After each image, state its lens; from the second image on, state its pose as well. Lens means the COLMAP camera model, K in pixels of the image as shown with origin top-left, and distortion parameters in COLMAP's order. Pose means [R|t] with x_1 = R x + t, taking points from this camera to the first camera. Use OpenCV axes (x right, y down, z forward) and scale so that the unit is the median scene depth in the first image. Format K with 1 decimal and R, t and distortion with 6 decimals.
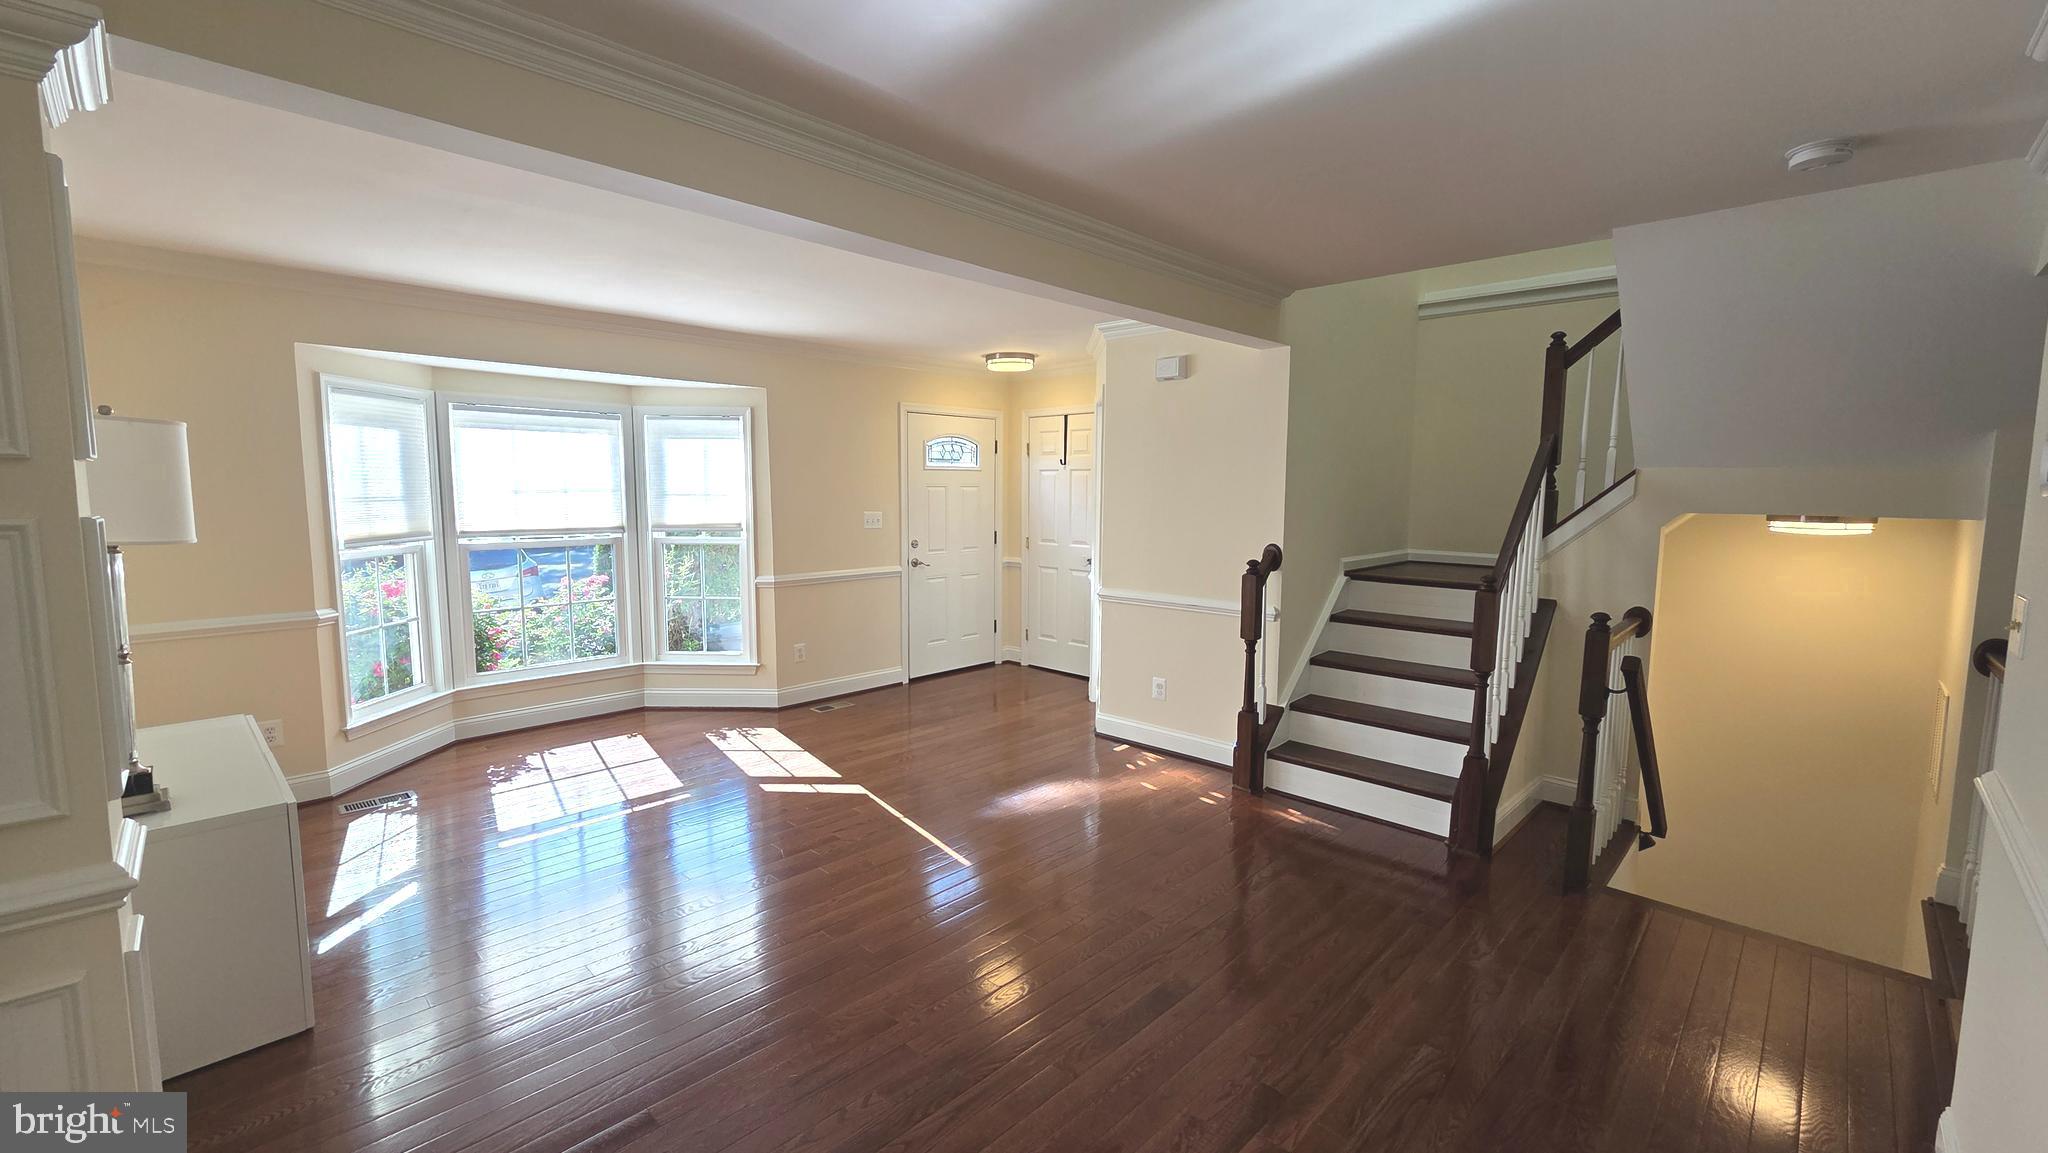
lens RADIAL K [[833.8, 0, 1013.2], [0, 833.8, 571.0], [0, 0, 1]] dist [0.000657, 0.000011]
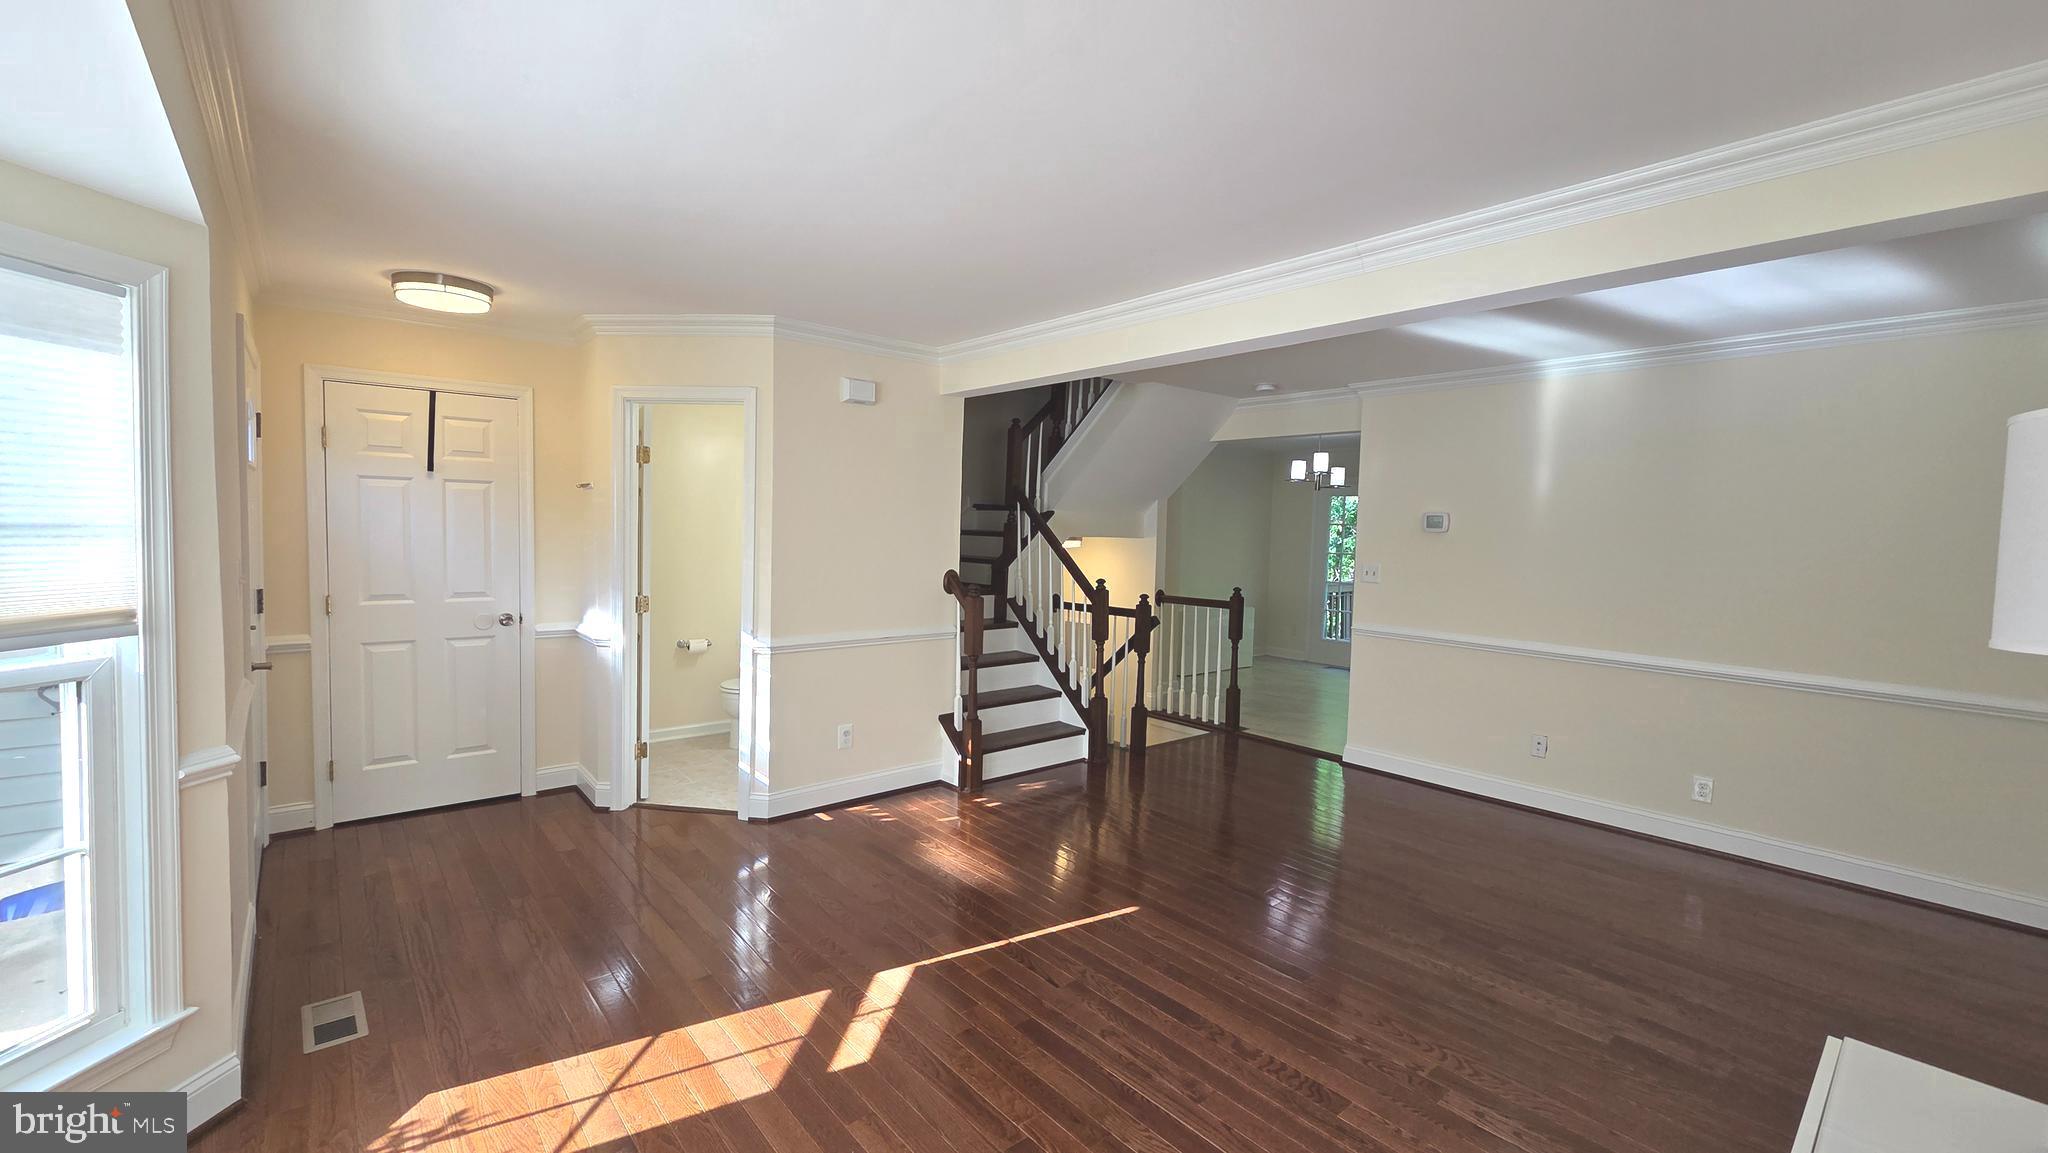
lens RADIAL K [[833.8, 0, 1013.2], [0, 833.8, 571.0], [0, 0, 1]] dist [0.000657, 0.000011]
pose [[0.093239, -0.055917, 0.994072, -0.734044], [0.076775, 0.995853, 0.048816, -0.072649], [-0.992679, 0.071768, 0.097146, 0.740083]]
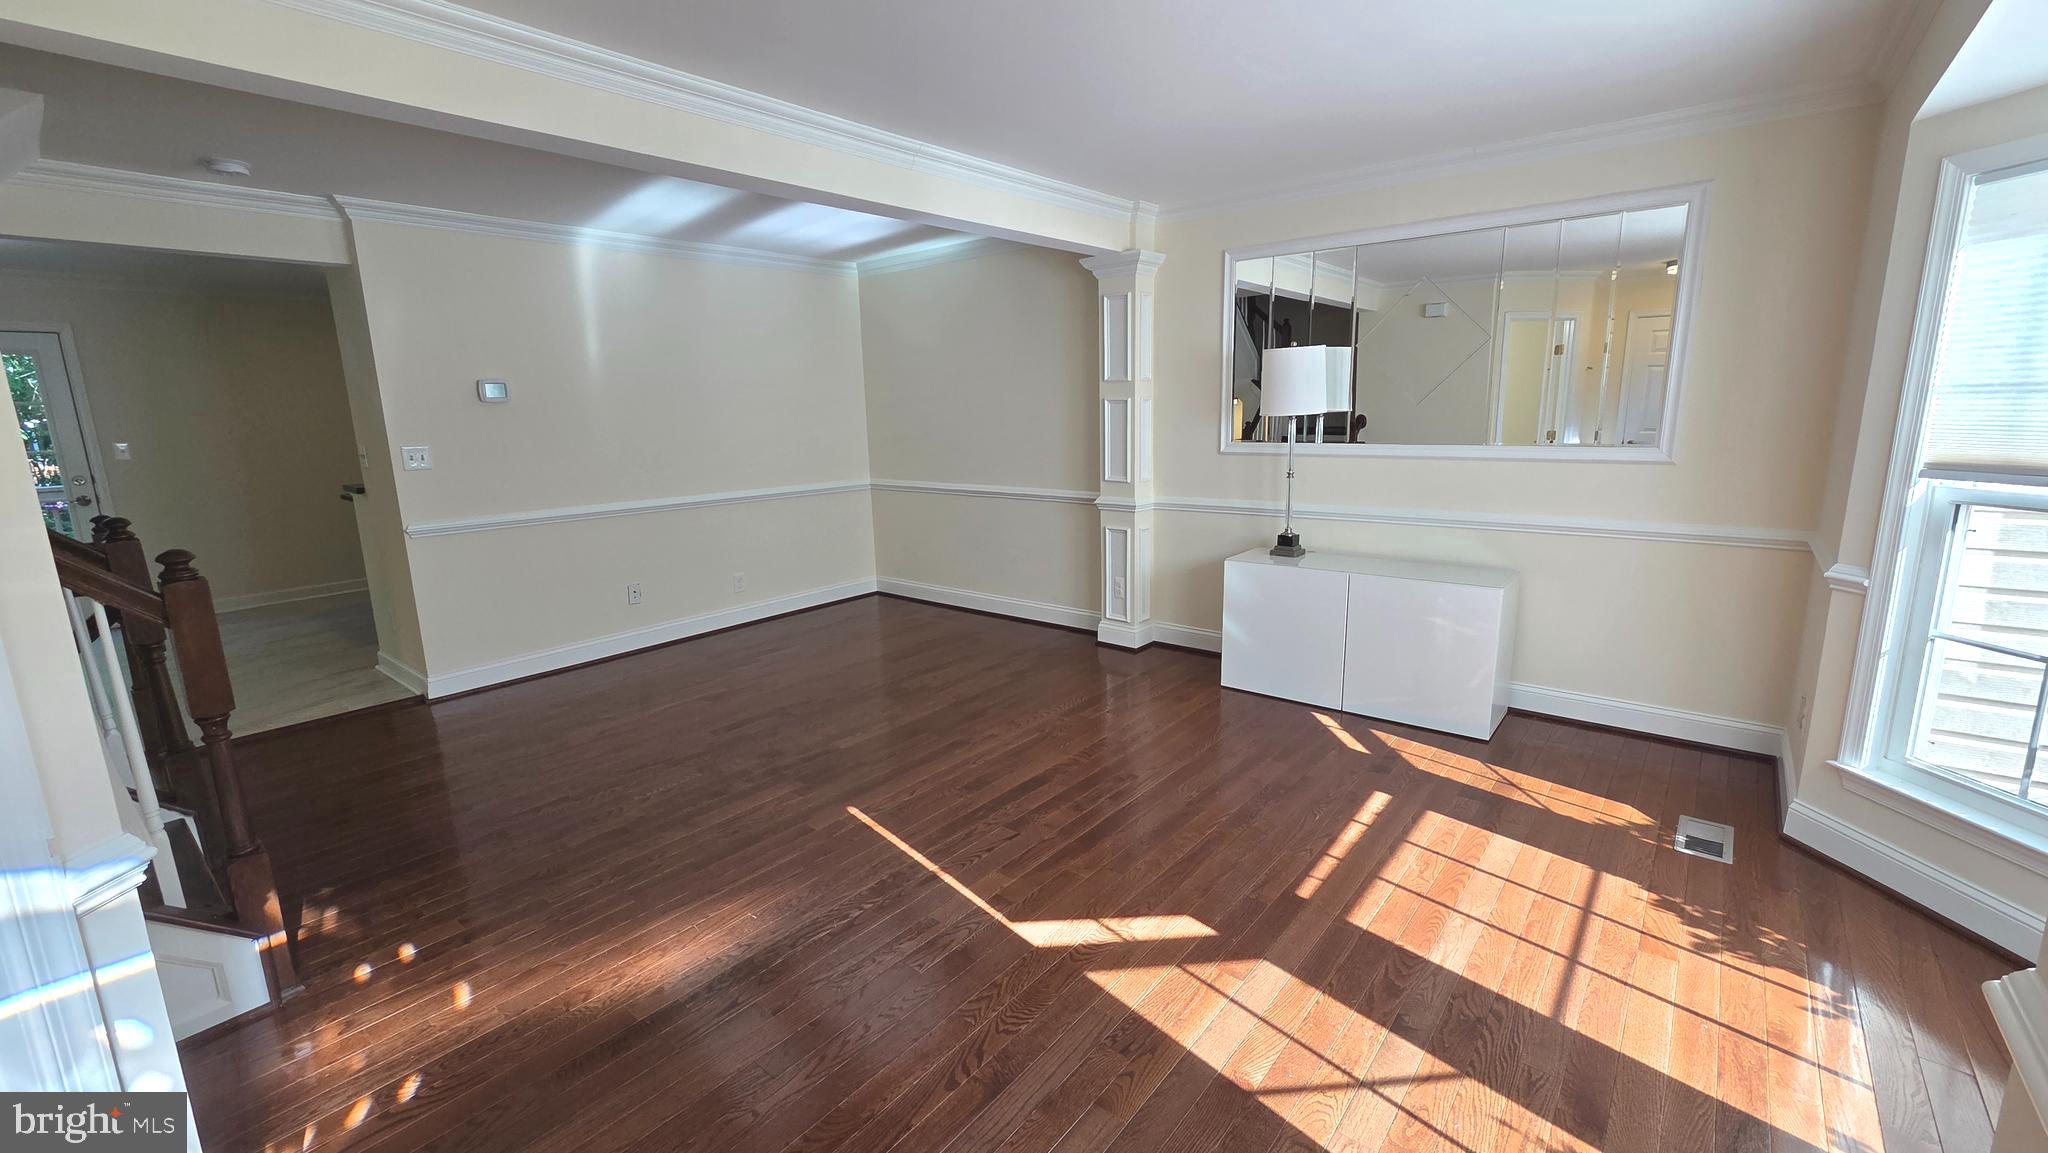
lens RADIAL K [[837.0, 0, 1022.9], [0, 837.0, 569.3], [0, 0, 1]] dist [0.000832, 0.000253]
pose [[-0.996066, 0.033287, -0.082129, -0.128807], [0.007633, 0.955557, 0.294709, -0.122038], [0.088289, 0.292922, -0.952051, 1.317000]]
